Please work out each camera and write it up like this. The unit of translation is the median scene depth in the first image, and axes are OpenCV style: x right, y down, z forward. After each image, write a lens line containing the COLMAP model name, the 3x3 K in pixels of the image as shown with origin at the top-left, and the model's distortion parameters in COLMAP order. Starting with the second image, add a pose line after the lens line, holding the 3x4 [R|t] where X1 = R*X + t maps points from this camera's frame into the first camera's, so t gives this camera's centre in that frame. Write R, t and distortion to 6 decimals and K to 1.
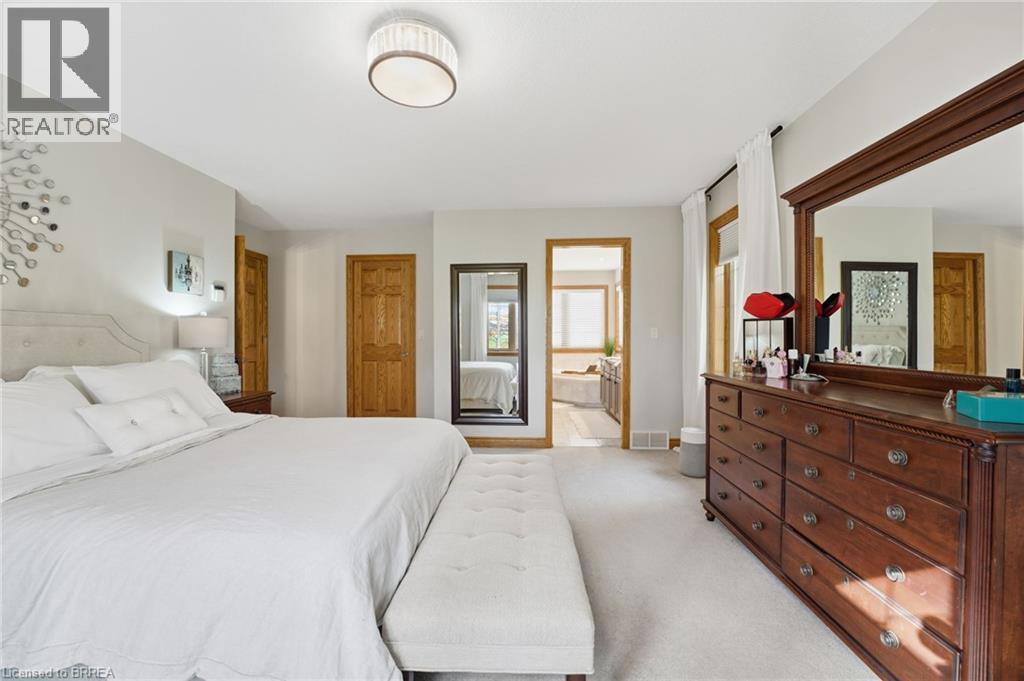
lens RADIAL K [[418.3, 0, 512.2], [0, 418.3, 341.1], [0, 0, 1]] dist [-0.024472, 0.001658]
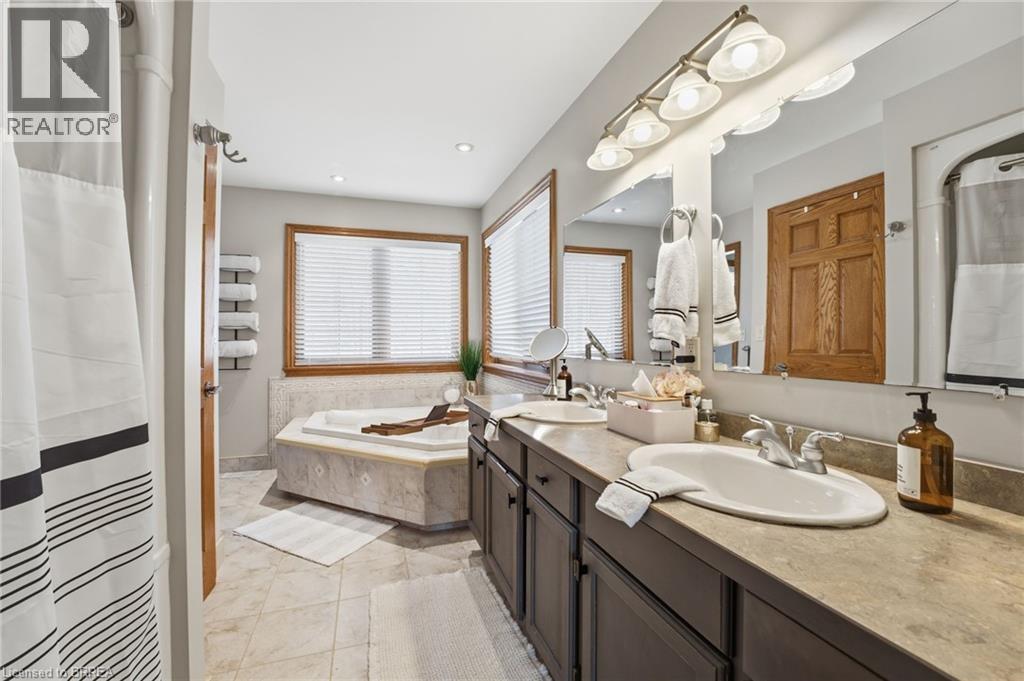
lens RADIAL K [[418.3, 0, 508.2], [0, 418.3, 339.1], [0, 0, 1]] dist [-0.024472, 0.001658]
pose [[0.926773, 0.001173, 0.375621, 0.087145], [-0.000213, 0.999997, -0.002595, -0.008774], [-0.375623, 0.002325, 0.926770, 0.523456]]
